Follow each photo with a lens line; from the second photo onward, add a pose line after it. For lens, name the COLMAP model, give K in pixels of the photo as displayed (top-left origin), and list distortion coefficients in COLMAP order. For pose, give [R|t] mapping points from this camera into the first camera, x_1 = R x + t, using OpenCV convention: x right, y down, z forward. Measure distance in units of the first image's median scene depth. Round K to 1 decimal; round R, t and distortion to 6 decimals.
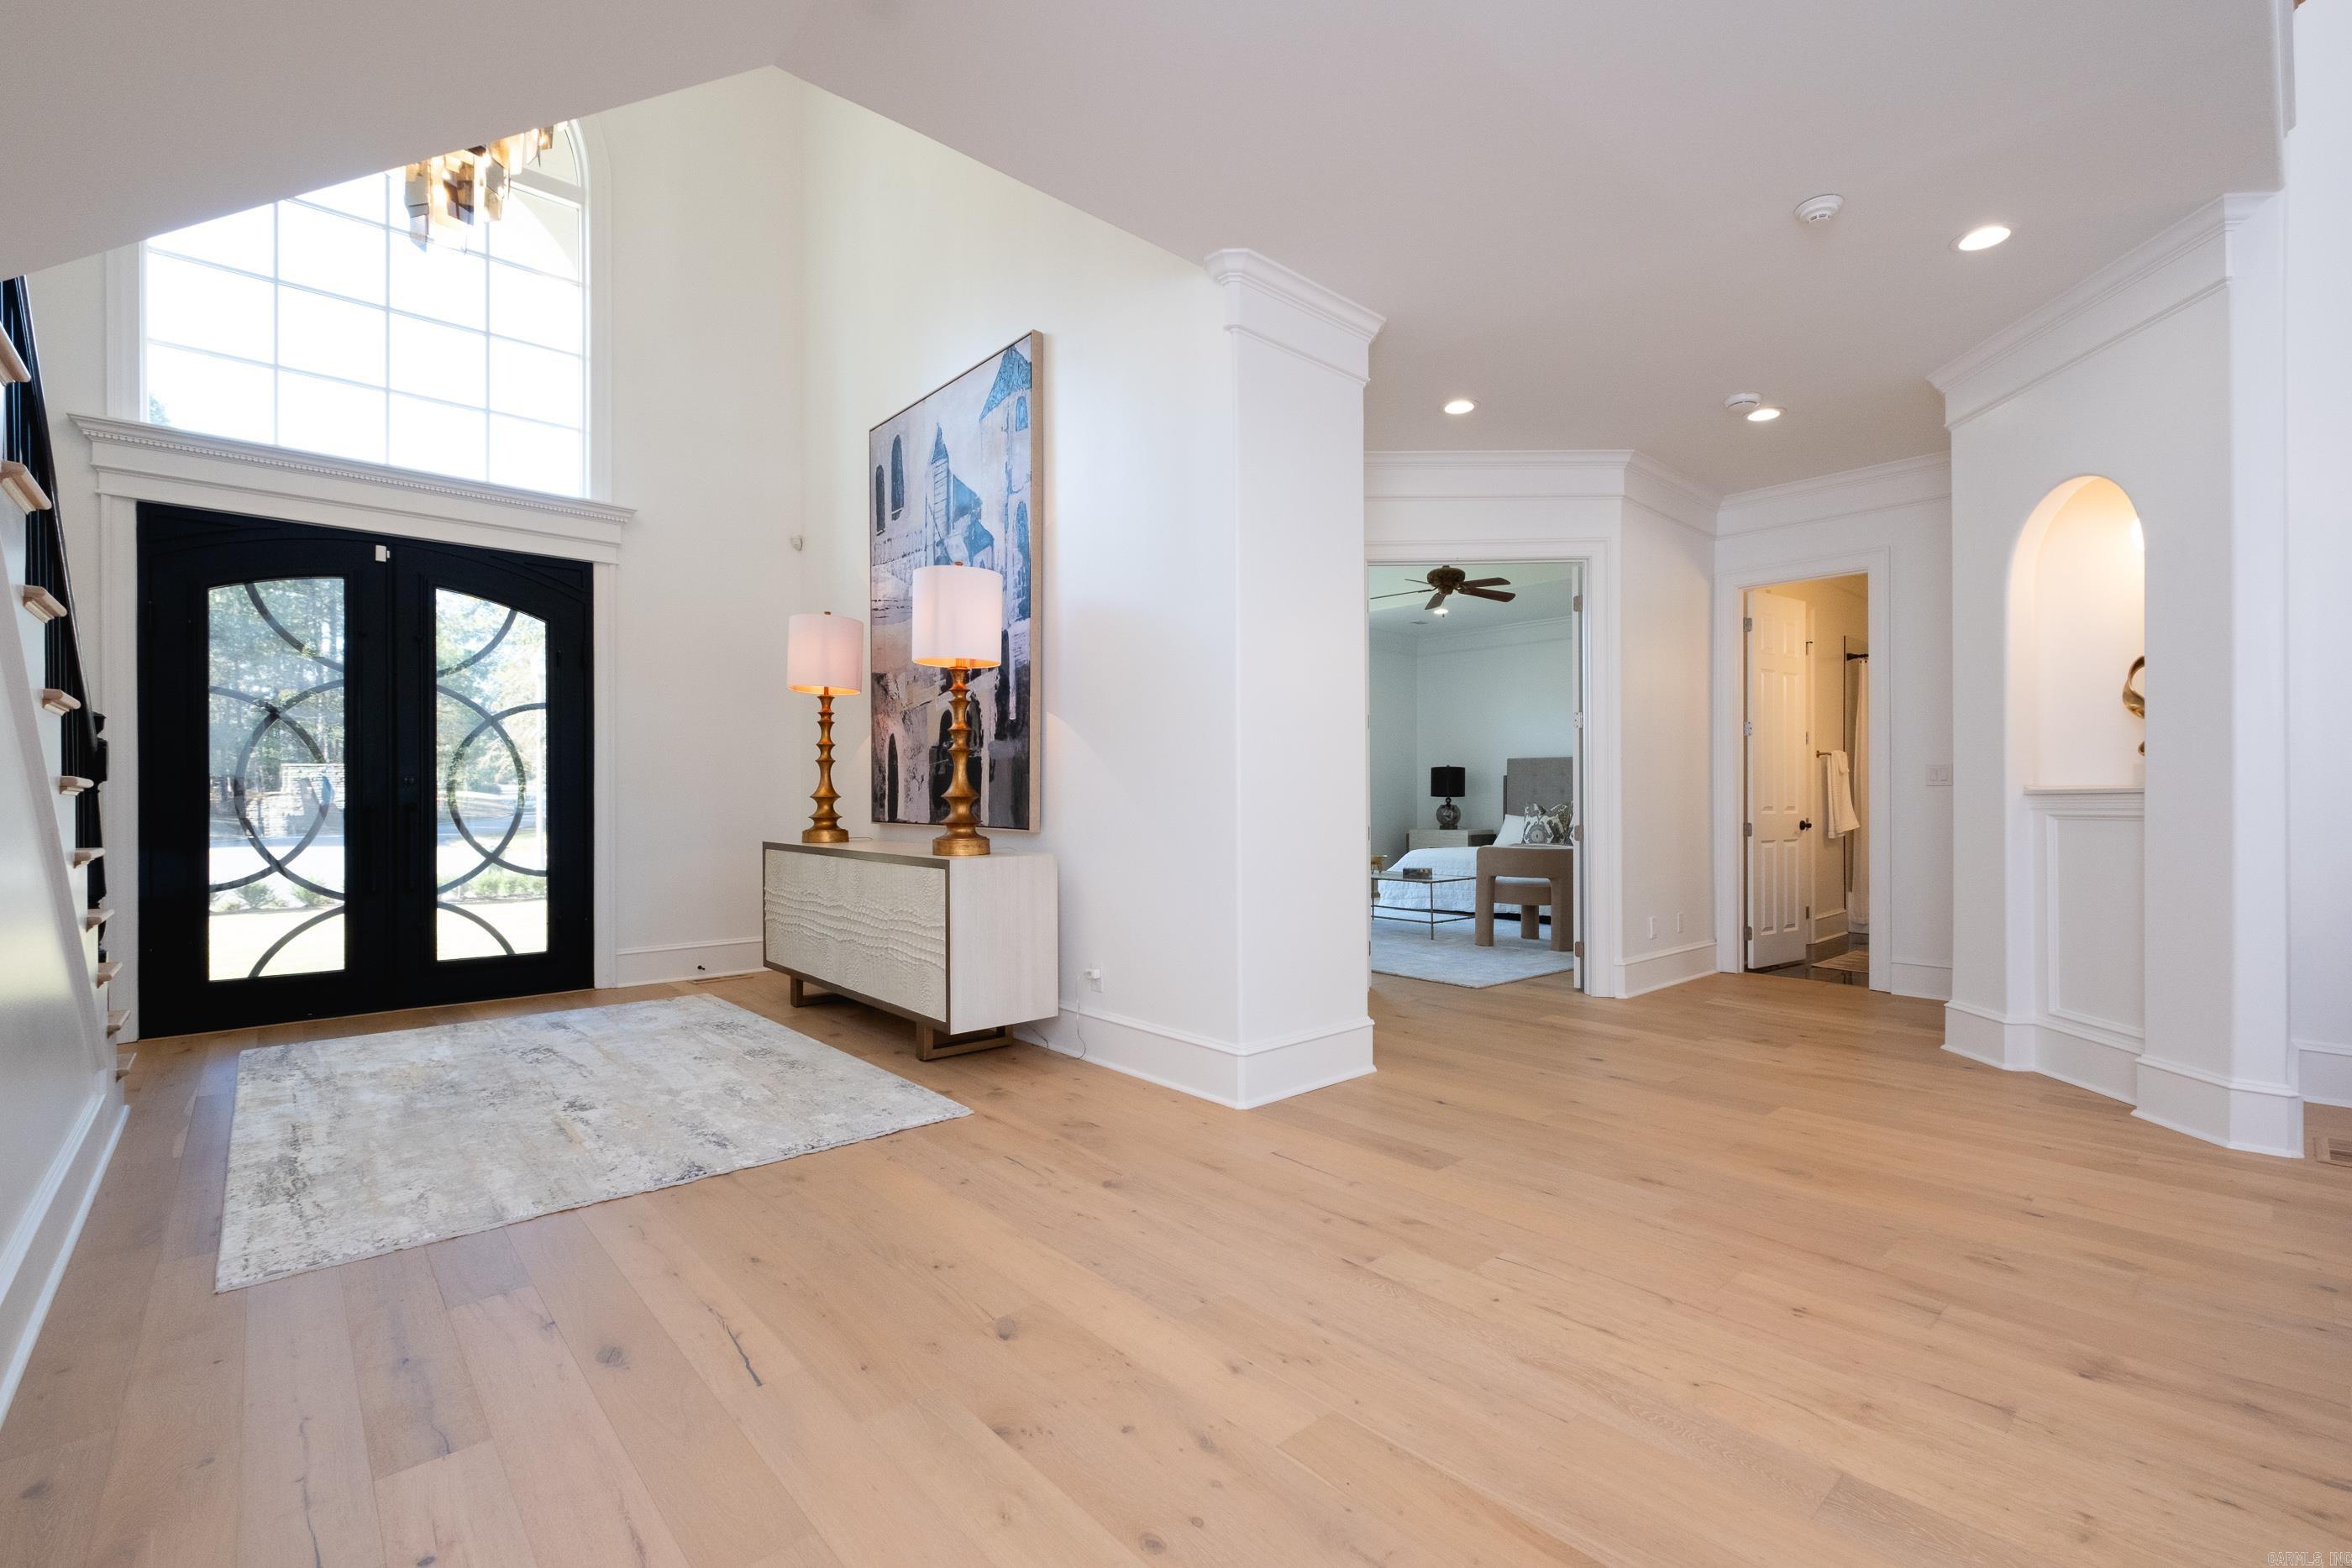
lens RADIAL K [[1019.8, 0, 1180.8], [0, 1019.8, 777.4], [0, 0, 1]] dist [-0.000163, -0.000068]
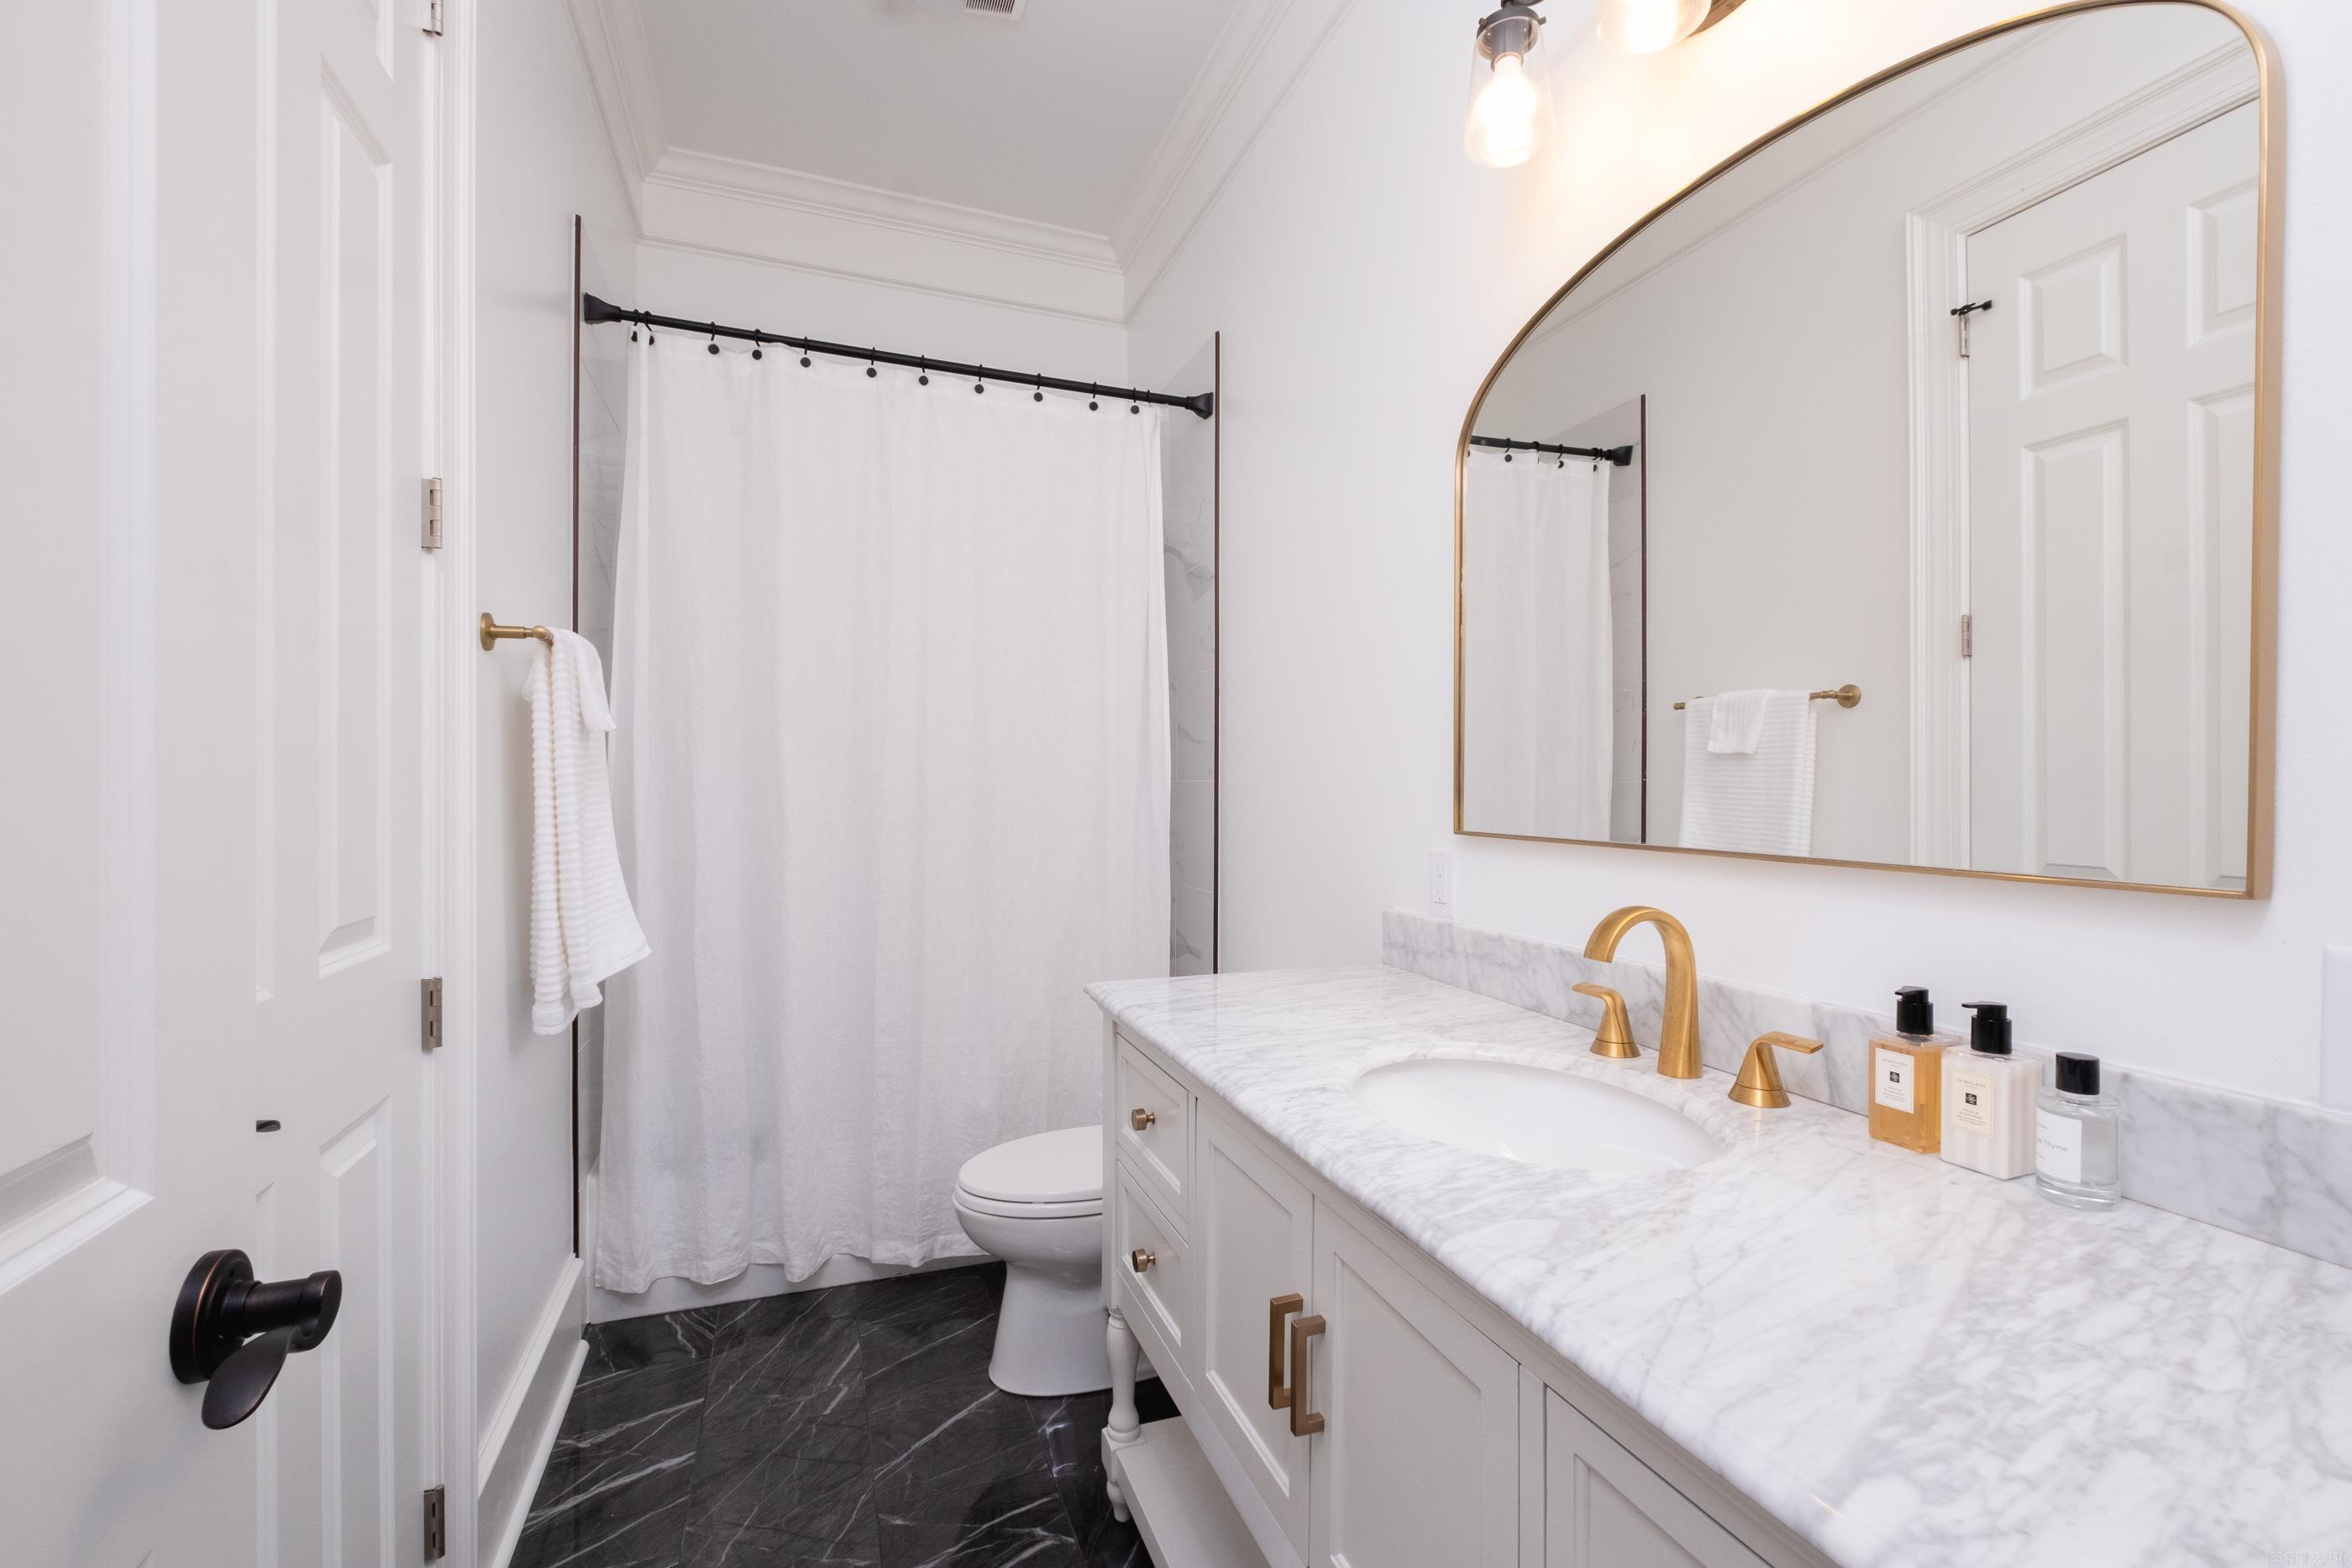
lens RADIAL K [[1019.8, 0, 1180.8], [0, 1019.8, 777.4], [0, 0, 1]] dist [-0.000163, -0.000068]
pose [[0.362340, 0.001061, 0.932046, 0.479428], [-0.003256, 0.999995, 0.000127, 0.005783], [-0.932040, -0.003081, 0.362341, 0.787943]]
